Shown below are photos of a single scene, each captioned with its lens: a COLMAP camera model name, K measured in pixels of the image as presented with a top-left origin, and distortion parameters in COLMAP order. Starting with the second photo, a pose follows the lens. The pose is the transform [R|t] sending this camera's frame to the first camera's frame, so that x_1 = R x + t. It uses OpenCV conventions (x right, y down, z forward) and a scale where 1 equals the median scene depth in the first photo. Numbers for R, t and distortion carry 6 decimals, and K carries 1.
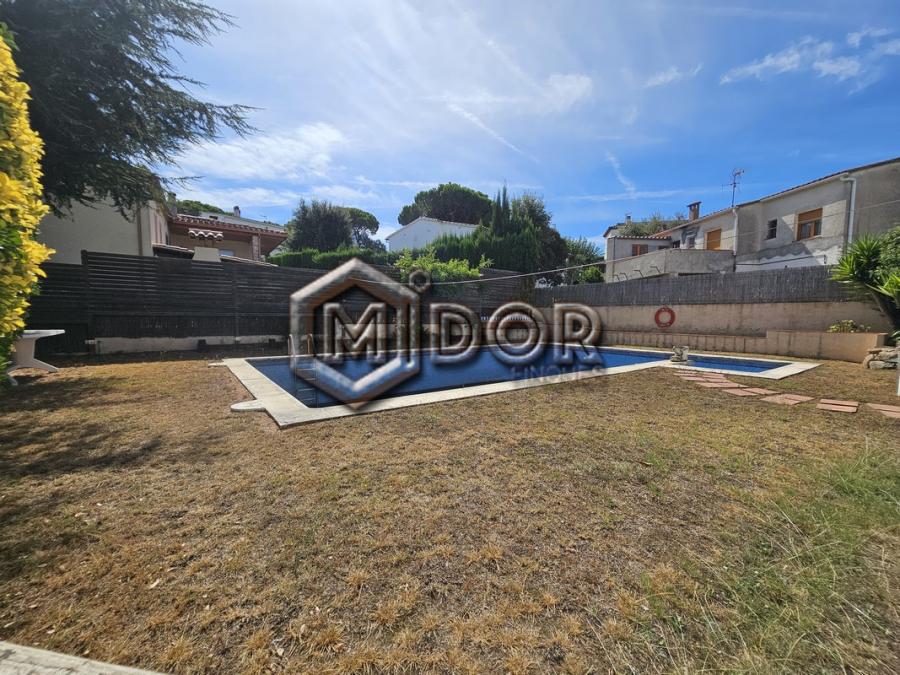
lens RADIAL K [[368.0, 0, 448.2], [0, 368.0, 348.3], [0, 0, 1]] dist [-0.003872, 0.000935]
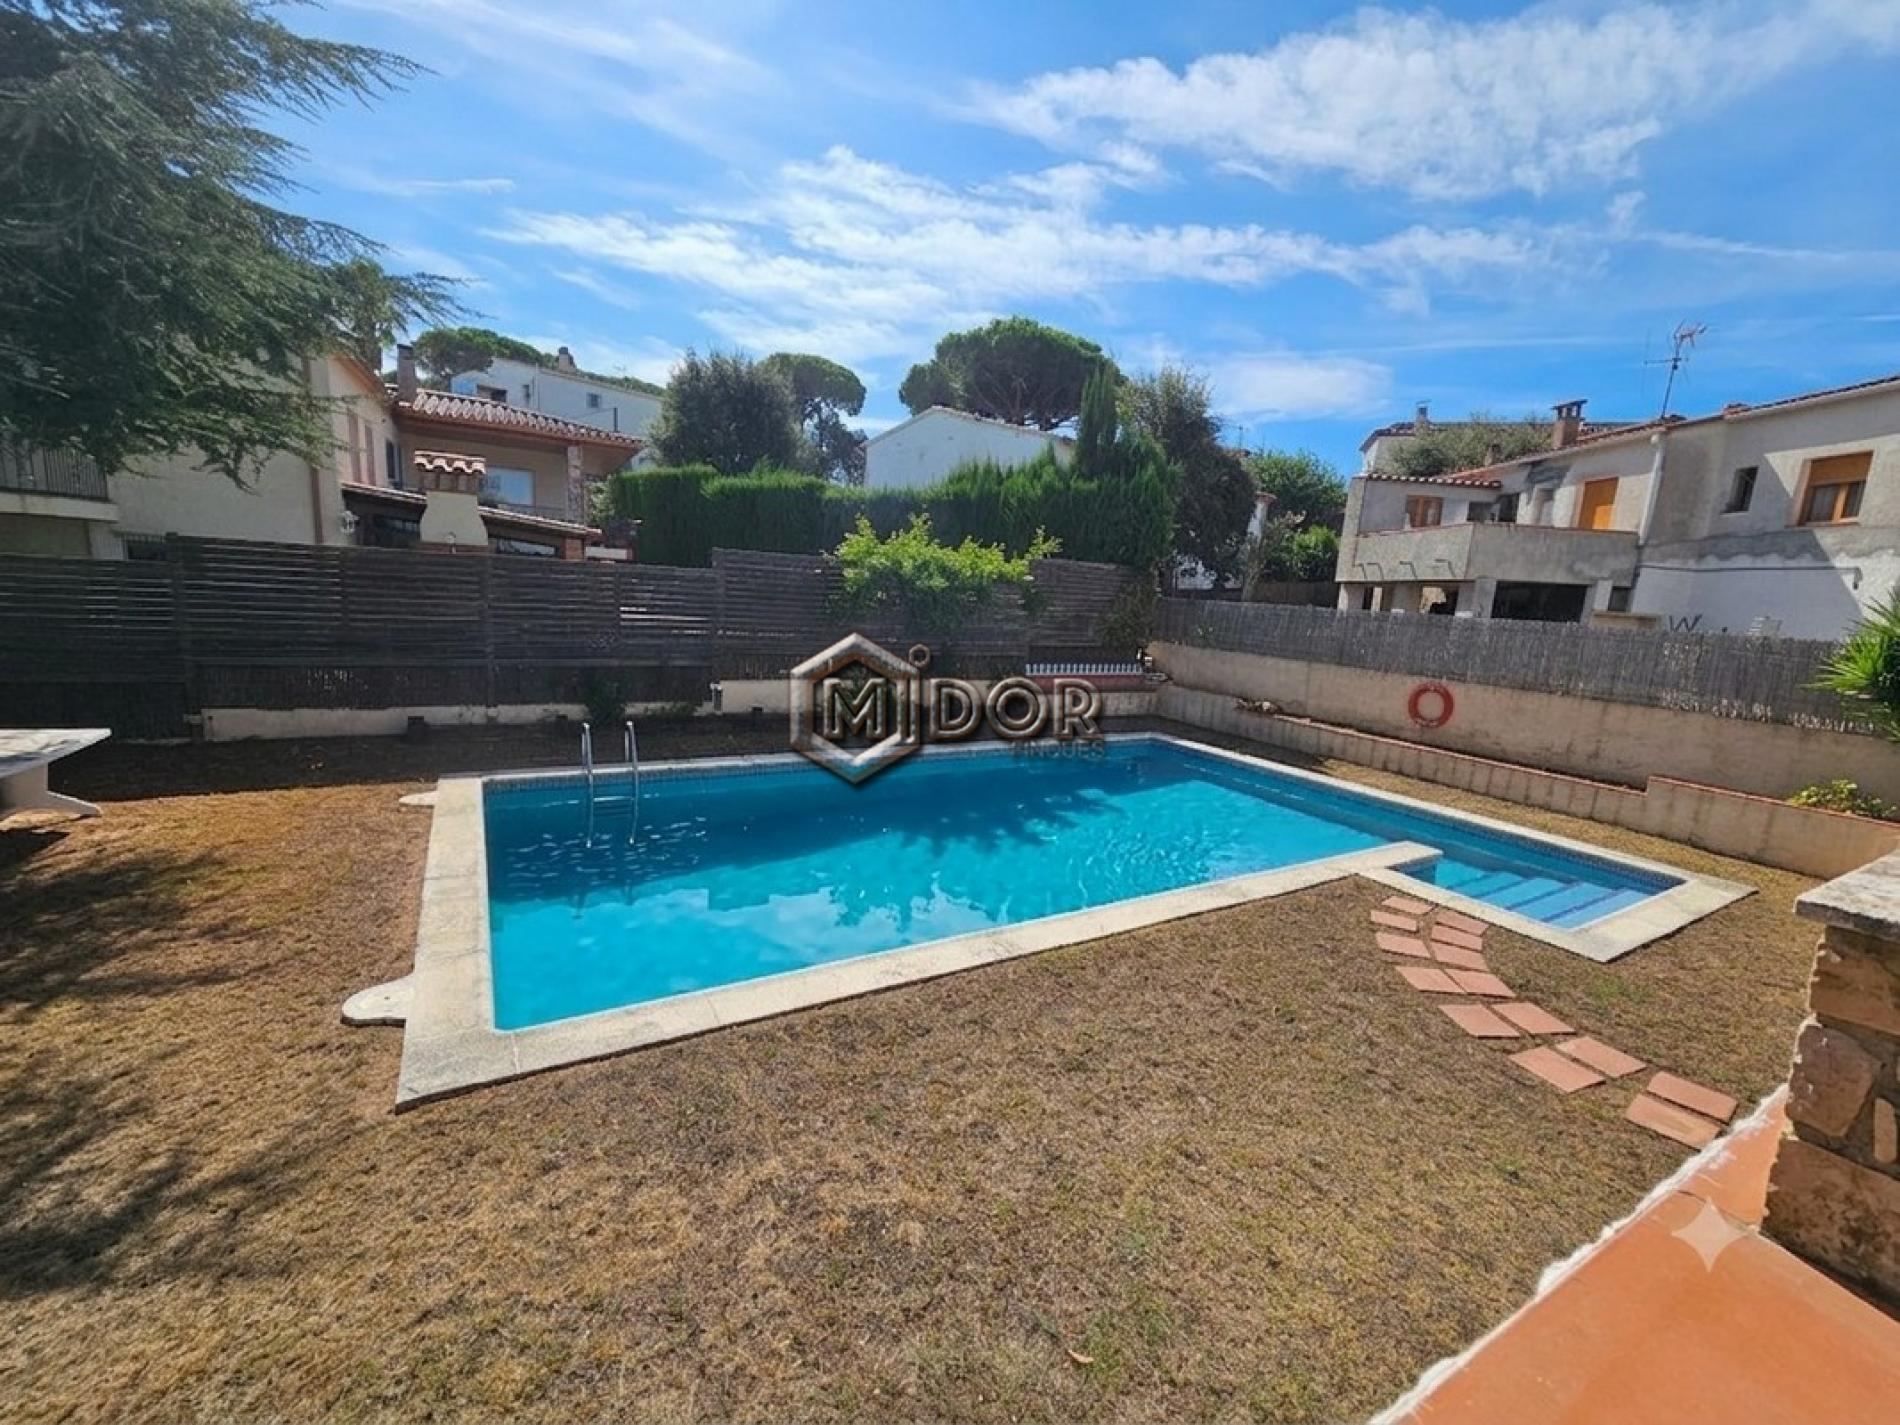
lens RADIAL K [[776.9, 0, 950.4], [0, 776.9, 730.7], [0, 0, 1]] dist [-0.003872, 0.000935]
pose [[0.994931, 0.070264, -0.071943, 0.062299], [-0.062853, 0.992945, 0.100549, -0.085452], [0.078500, -0.095517, 0.992328, 0.017948]]
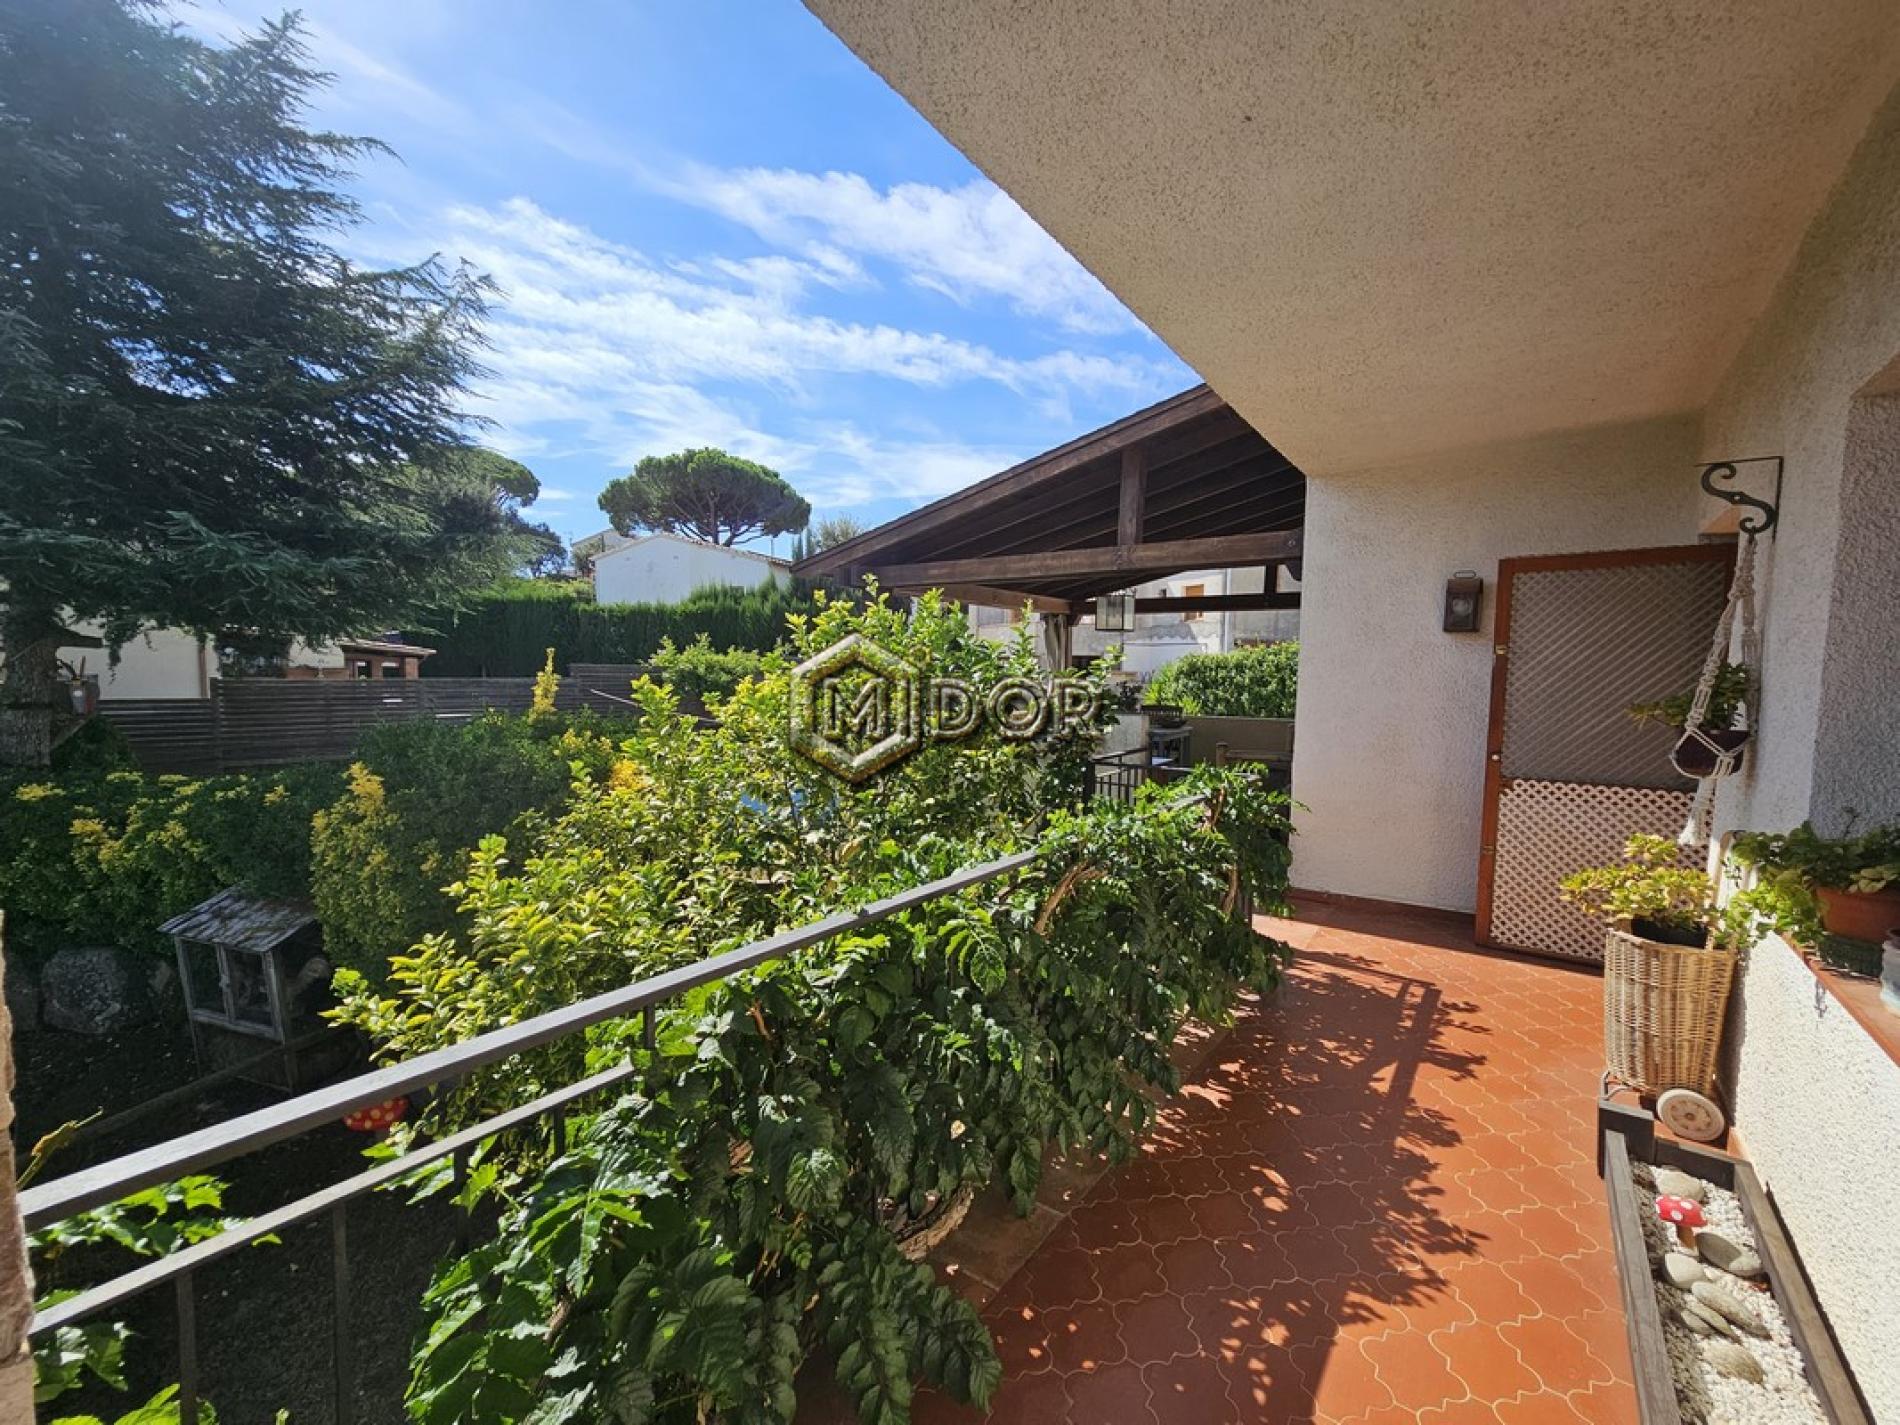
lens RADIAL K [[776.9, 0, 964.1], [0, 776.9, 725.6], [0, 0, 1]] dist [-0.003872, 0.000935]
pose [[0.942464, -0.018014, 0.333822, -0.057936], [0.020190, 0.999792, -0.003050, -0.070495], [-0.333697, 0.009614, 0.942631, -0.413648]]
